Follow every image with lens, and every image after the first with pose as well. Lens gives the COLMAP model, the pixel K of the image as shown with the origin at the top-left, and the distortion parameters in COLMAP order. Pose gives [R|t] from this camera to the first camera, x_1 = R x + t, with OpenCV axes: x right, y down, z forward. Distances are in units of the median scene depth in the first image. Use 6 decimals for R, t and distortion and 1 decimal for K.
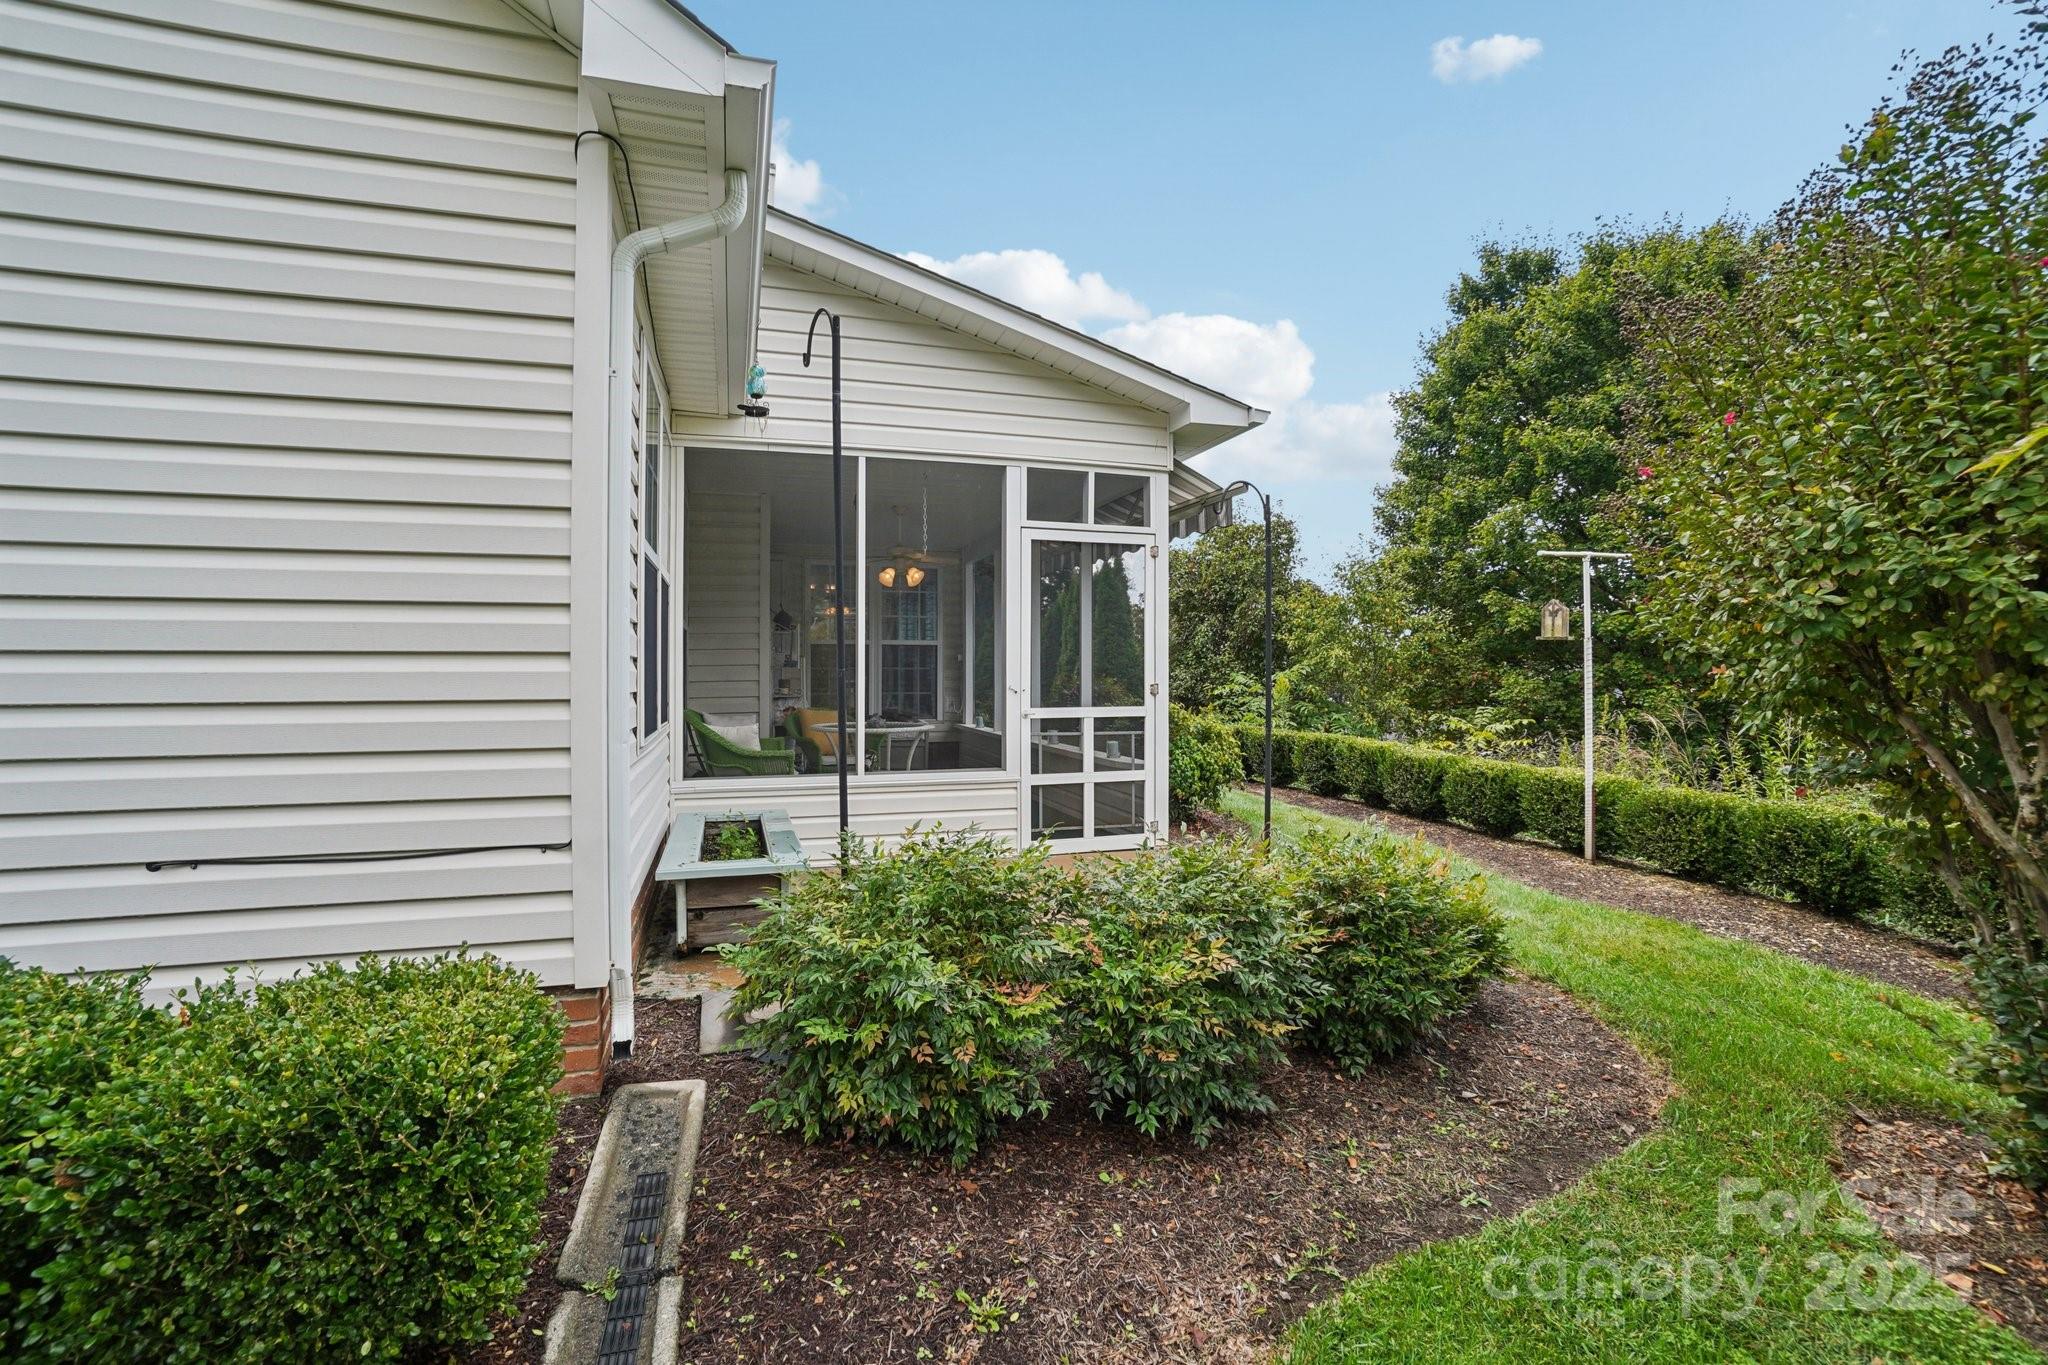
lens RADIAL K [[904.9, 0, 1025.7], [0, 904.9, 682.1], [0, 0, 1]] dist [-0.056176, 0.016744]
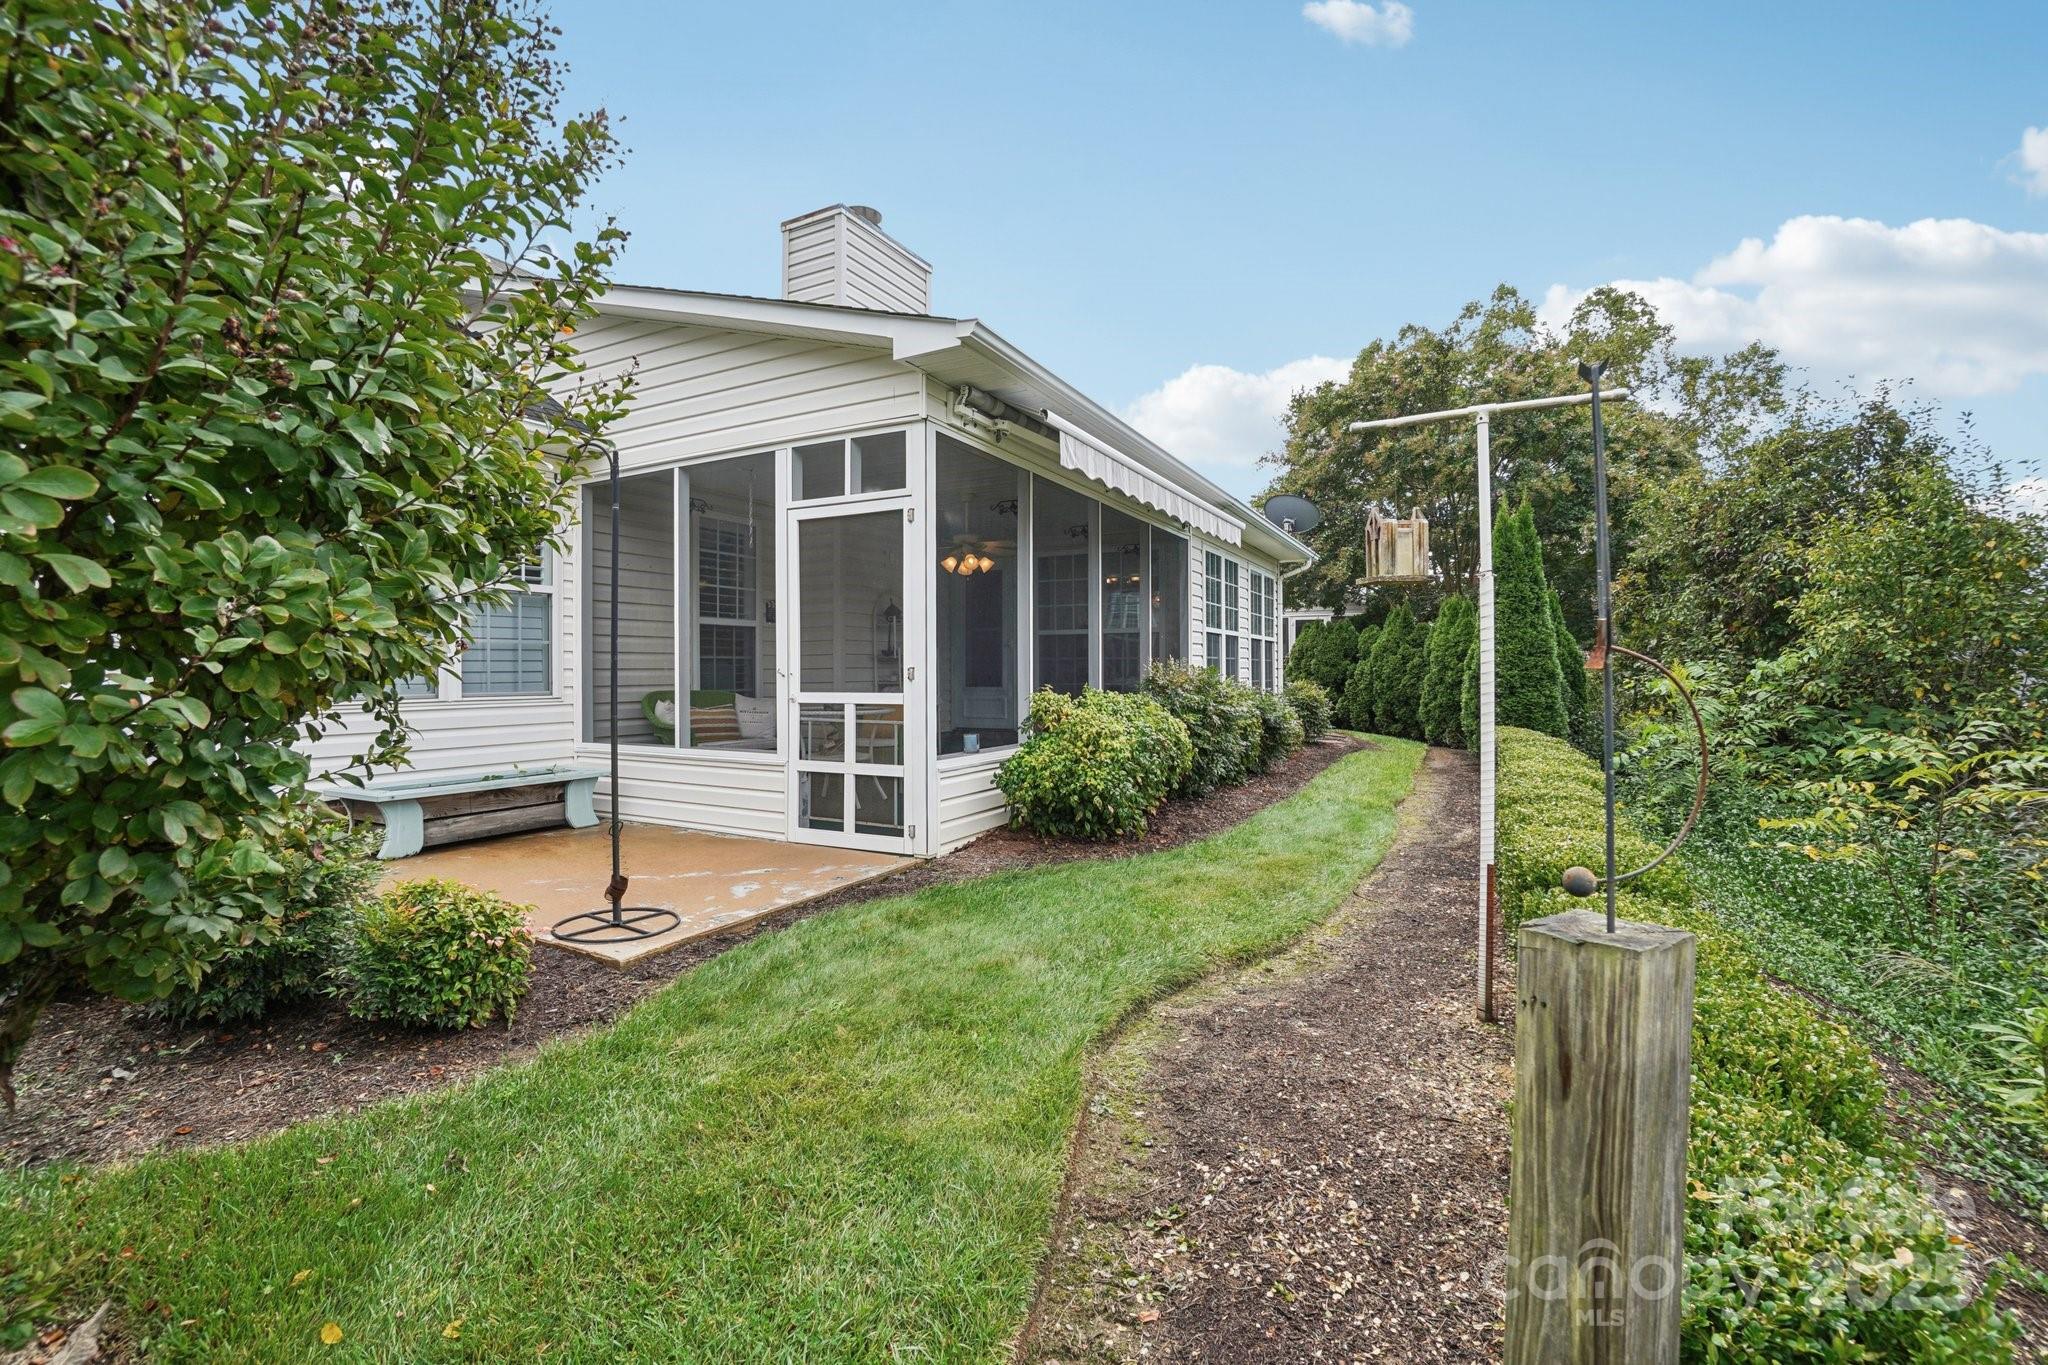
lens RADIAL K [[904.9, 0, 1021.1], [0, 904.9, 675.6], [0, 0, 1]] dist [-0.056176, 0.016744]
pose [[0.692543, 0.003738, -0.721367, 0.874962], [-0.001901, 0.999993, 0.003358, 0.007411], [0.721374, -0.000954, 0.692545, 0.495441]]
